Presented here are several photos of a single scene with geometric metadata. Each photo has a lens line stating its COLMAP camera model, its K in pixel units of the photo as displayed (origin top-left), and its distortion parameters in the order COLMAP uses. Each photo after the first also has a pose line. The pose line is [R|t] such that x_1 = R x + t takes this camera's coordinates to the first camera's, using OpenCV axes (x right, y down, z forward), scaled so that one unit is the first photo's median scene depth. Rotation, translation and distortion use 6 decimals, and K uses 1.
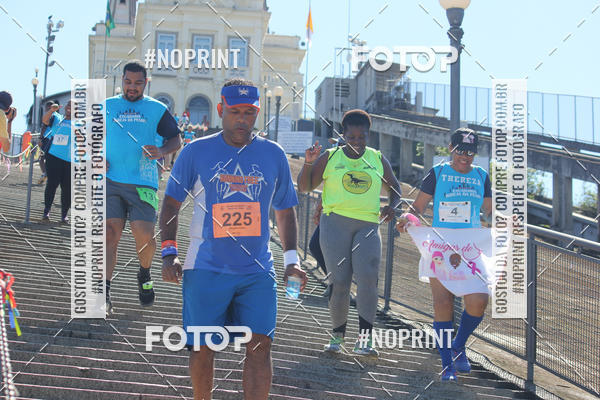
lens RADIAL K [[2816.5, 0, 300.3], [0, 2816.5, 200.4], [0, 0, 1]] dist [-0.314296, -6.326799]
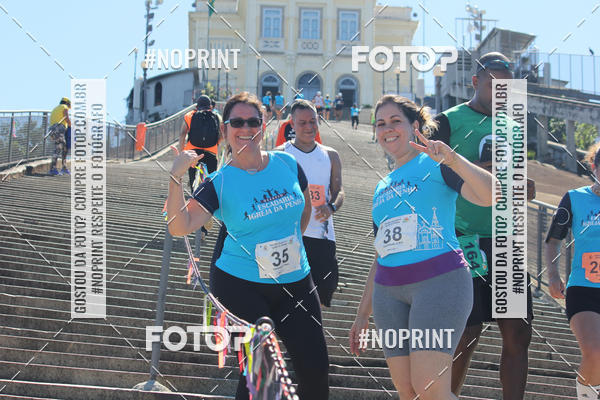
lens RADIAL K [[2434.4, 0, 299.7], [0, 2434.4, 200.2], [0, 0, 1]] dist [-0.416258, -1.473039]
pose [[0.999533, -0.027261, -0.013784, -0.029603], [0.027532, 0.999423, 0.019900, -0.011093], [0.013233, -0.020270, 0.999707, 0.189868]]
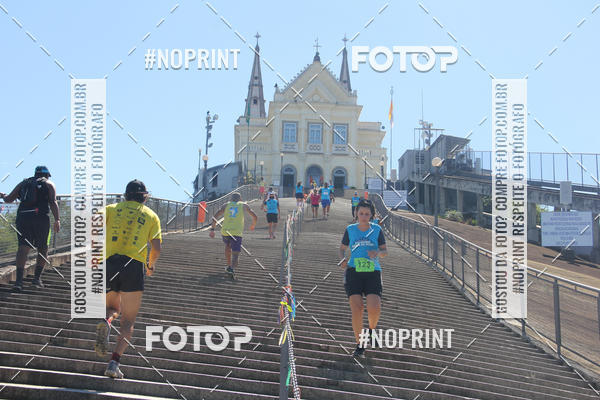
lens RADIAL K [[1230.9, 0, 289.8], [0, 1230.9, 199.2], [0, 0, 1]] dist [0.483498, 0.487453]
pose [[0.999630, -0.025485, -0.009500, -0.043767], [0.025418, 0.999651, -0.007154, -0.016259], [0.009680, 0.006910, 0.999929, 0.381892]]
